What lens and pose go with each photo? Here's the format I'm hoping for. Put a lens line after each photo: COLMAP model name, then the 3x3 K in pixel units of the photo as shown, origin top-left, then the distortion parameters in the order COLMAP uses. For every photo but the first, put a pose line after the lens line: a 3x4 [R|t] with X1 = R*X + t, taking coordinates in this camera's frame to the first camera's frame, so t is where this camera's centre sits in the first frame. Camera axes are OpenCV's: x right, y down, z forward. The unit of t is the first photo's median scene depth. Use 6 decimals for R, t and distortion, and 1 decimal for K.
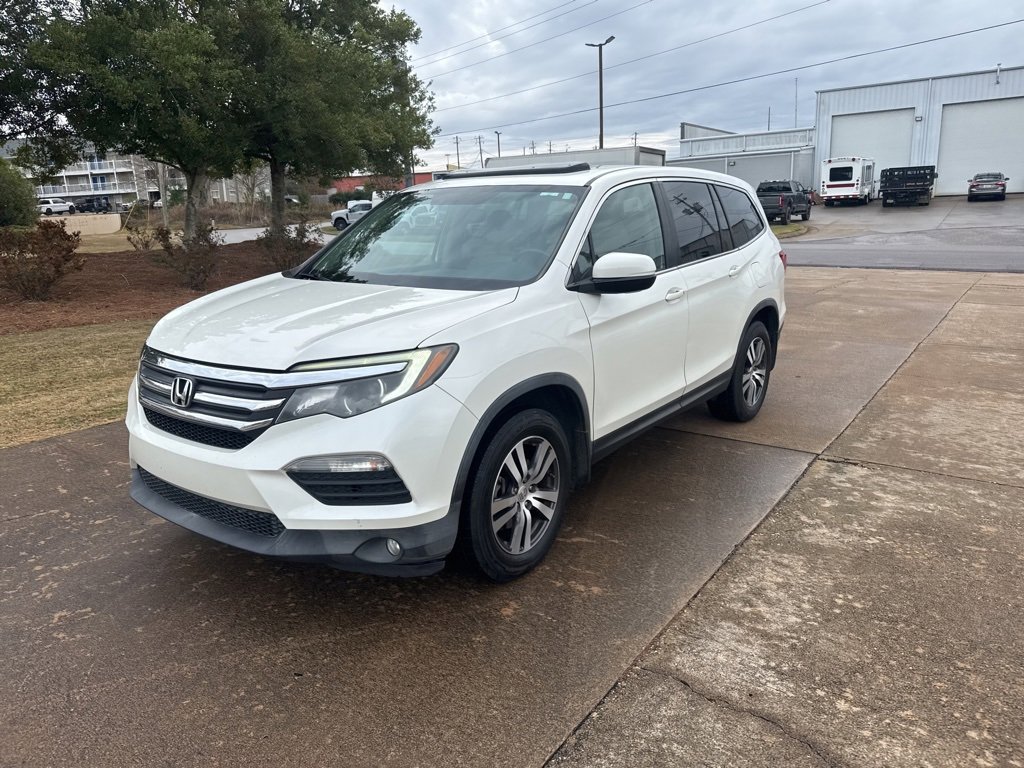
lens RADIAL K [[723.3, 0, 512.0], [0, 723.3, 384.0], [0, 0, 1]] dist [0.024997, -0.035767]
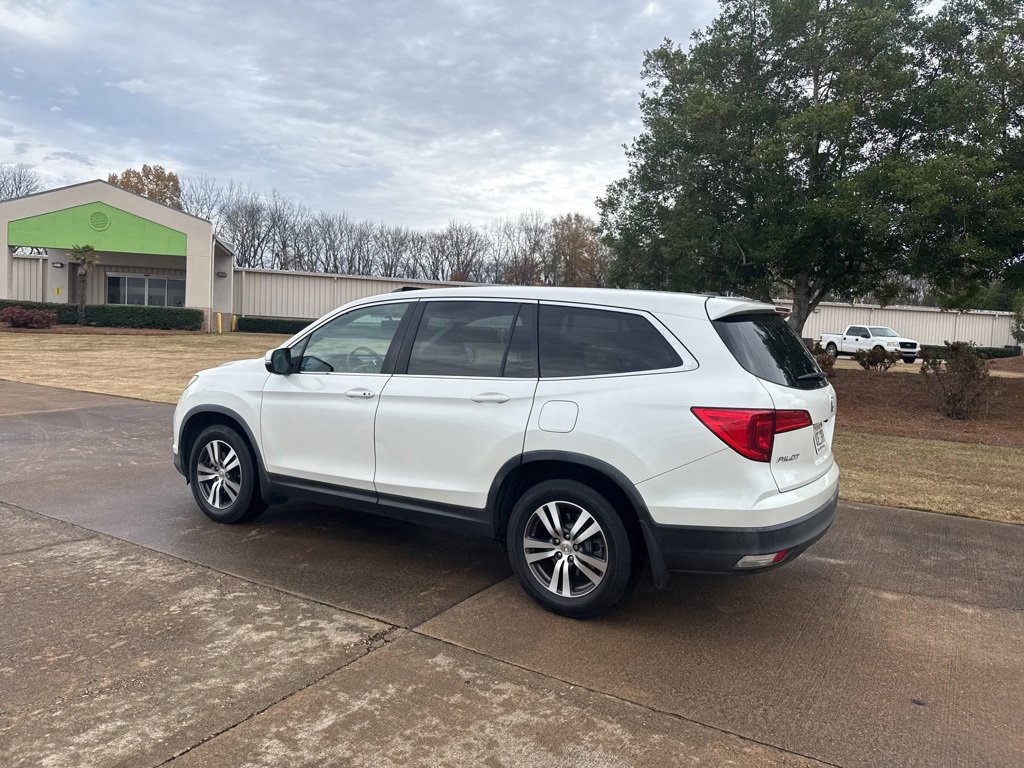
lens RADIAL K [[723.3, 0, 512.0], [0, 723.3, 384.0], [0, 0, 1]] dist [0.024997, -0.035767]
pose [[0.072939, 0.097413, -0.992568, 1.449780], [-0.264200, 0.961551, 0.074954, -0.303462], [0.961706, 0.256770, 0.095871, 1.173644]]
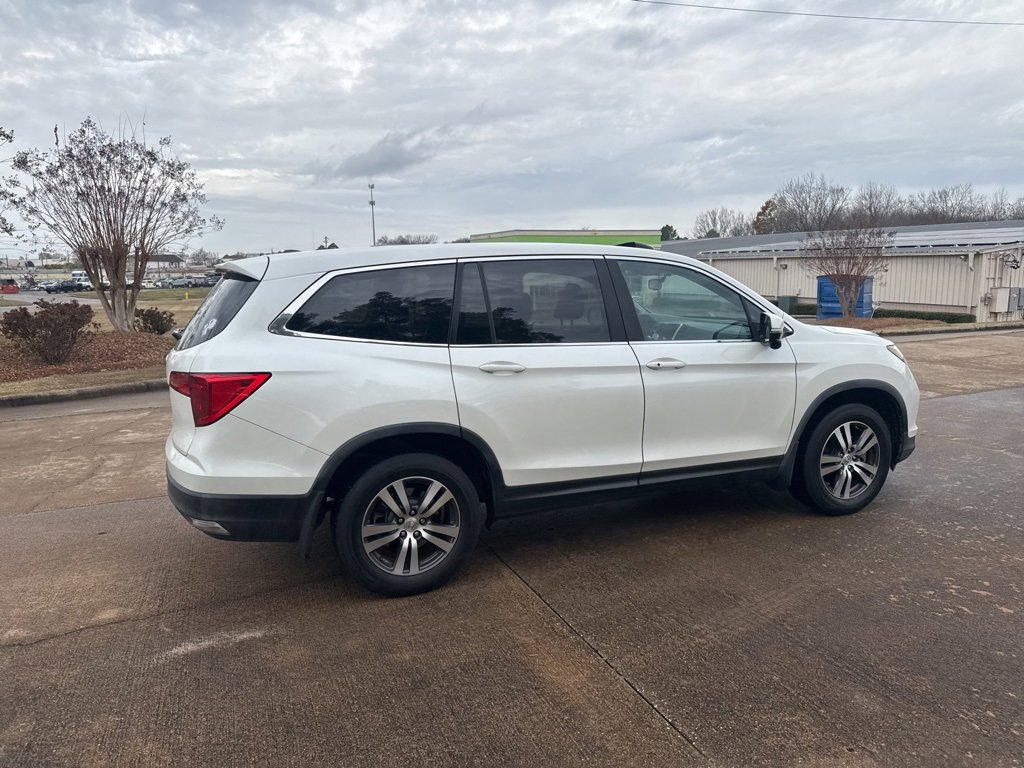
lens RADIAL K [[723.3, 0, 512.0], [0, 723.3, 384.0], [0, 0, 1]] dist [0.024997, -0.035767]
pose [[-0.847517, -0.041150, 0.529171, -0.553983], [0.161308, 0.929863, 0.330659, -0.569915], [-0.505663, 0.365599, -0.781436, 2.337743]]
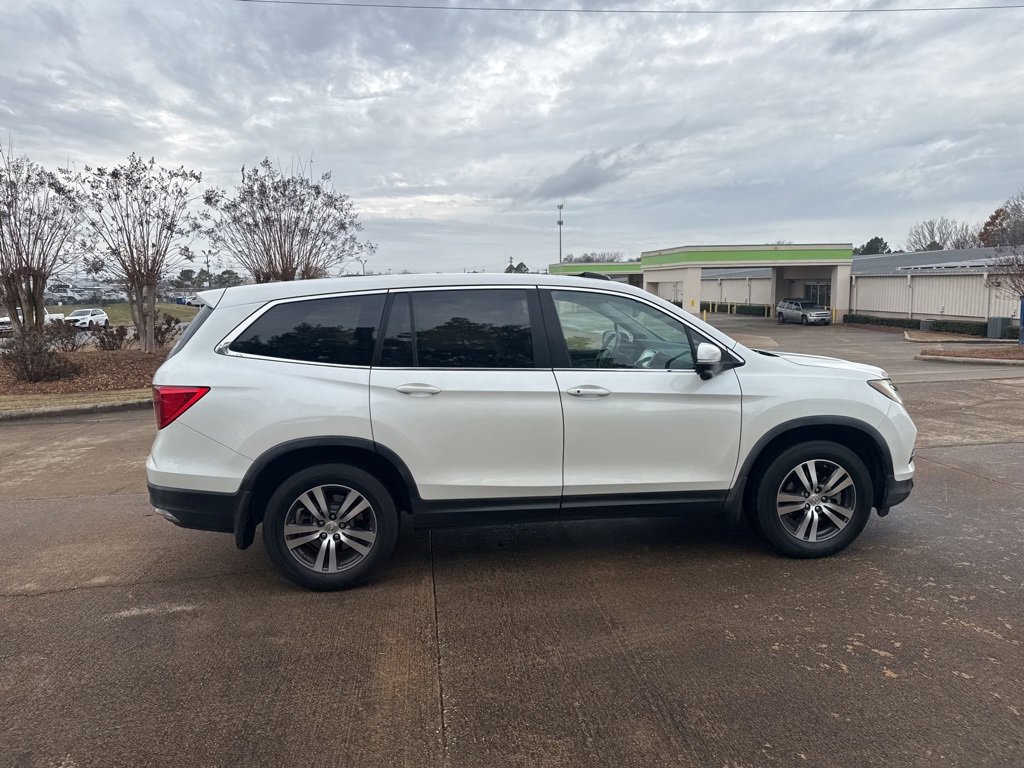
lens RADIAL K [[720.8, 0, 508.4], [0, 720.8, 388.4], [0, 0, 1]] dist [0.028372, -0.043602]
pose [[-0.682536, -0.059127, 0.728457, -0.893312], [0.203800, 0.941788, 0.267396, -0.525526], [-0.701862, 0.330967, -0.630754, 2.140766]]
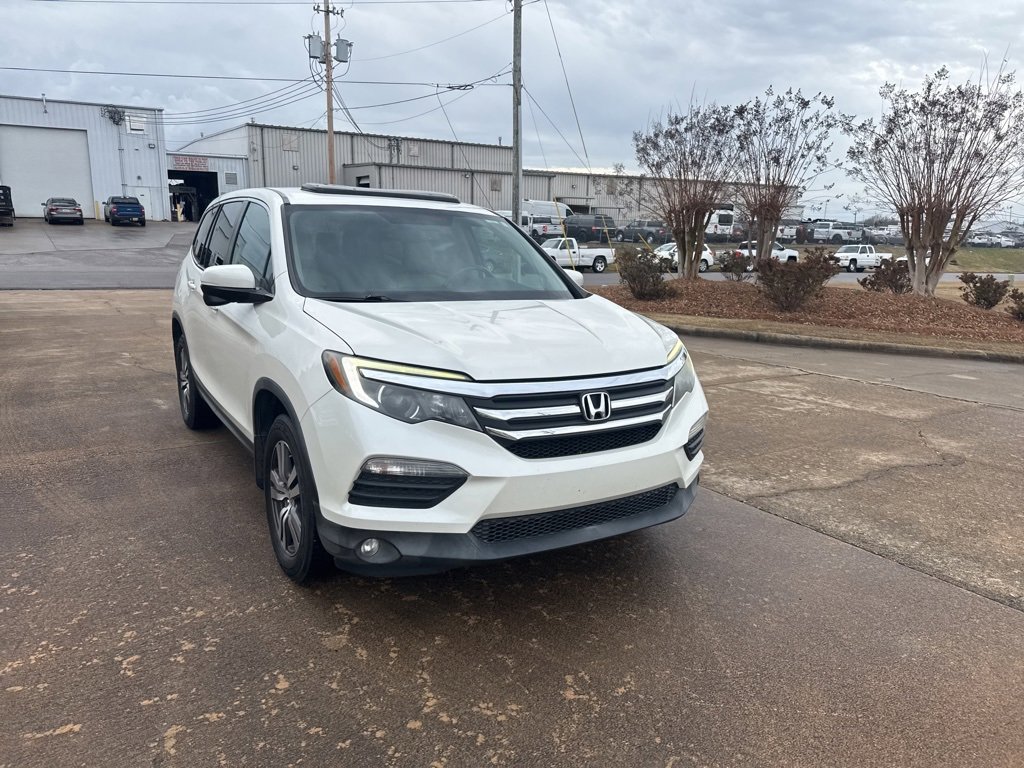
lens RADIAL K [[714.0, 0, 499.5], [0, 714.0, 398.5], [0, 0, 1]] dist [0.085338, -0.129351]
pose [[0.381715, -0.173767, 0.907799, -1.044312], [0.182907, 0.976947, 0.110094, -0.100245], [-0.906001, 0.124018, 0.404699, 0.524197]]
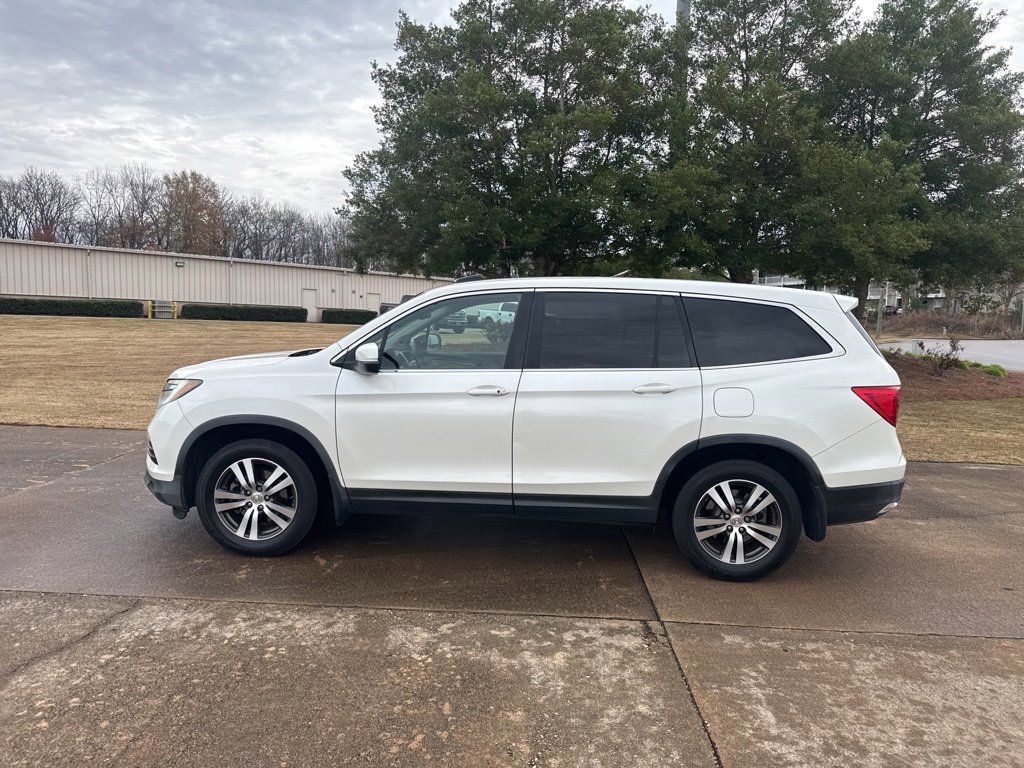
lens RADIAL K [[723.3, 0, 512.0], [0, 723.3, 384.0], [0, 0, 1]] dist [0.024997, -0.035767]
pose [[0.557530, 0.119480, -0.821514, 1.175269], [-0.234644, 0.971917, -0.017890, -0.129804], [0.796305, 0.202738, 0.569908, 0.434296]]
